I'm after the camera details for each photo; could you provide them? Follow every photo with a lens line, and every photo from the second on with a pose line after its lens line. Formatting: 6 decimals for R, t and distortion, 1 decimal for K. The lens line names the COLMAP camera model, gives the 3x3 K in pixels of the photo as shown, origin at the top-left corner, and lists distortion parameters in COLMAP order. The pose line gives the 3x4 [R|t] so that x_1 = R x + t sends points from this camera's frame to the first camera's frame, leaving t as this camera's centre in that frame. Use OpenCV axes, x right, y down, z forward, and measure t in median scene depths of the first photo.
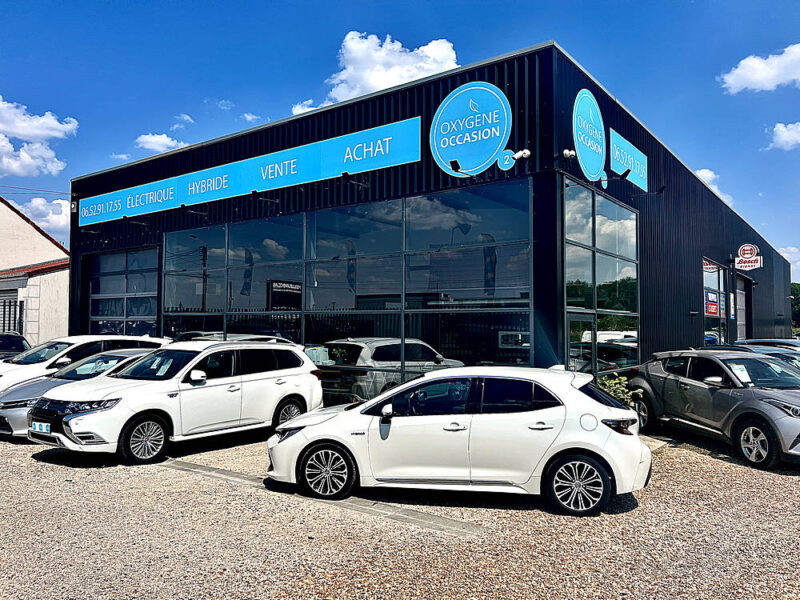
lens RADIAL K [[609.6, 0, 403.3], [0, 609.6, 300.1], [0, 0, 1]] dist [0.040944, -0.029089]
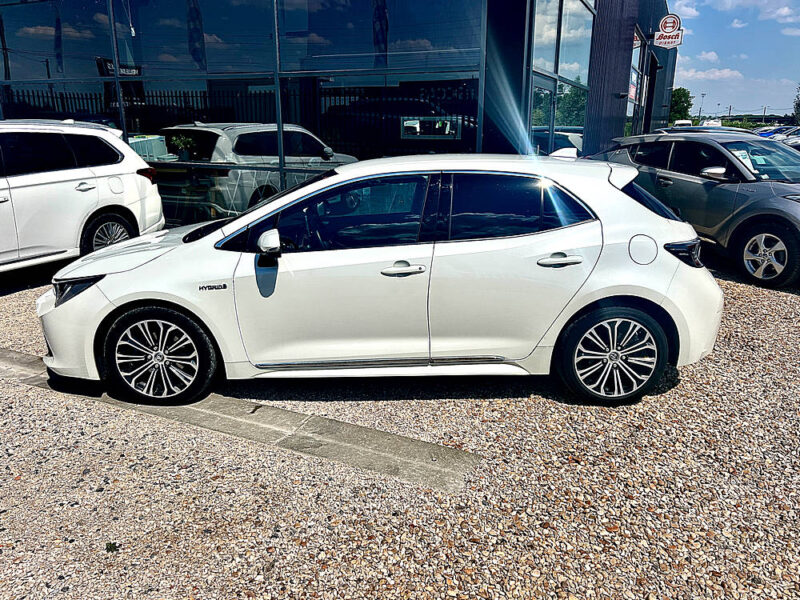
lens RADIAL K [[609.6, 0, 404.9], [0, 609.6, 298.2], [0, 0, 1]] dist [0.040944, -0.029089]
pose [[0.978016, -0.058079, 0.200278, -0.019627], [-0.007530, 0.949968, 0.312257, 0.064460], [-0.208393, -0.306900, 0.928647, 0.478519]]
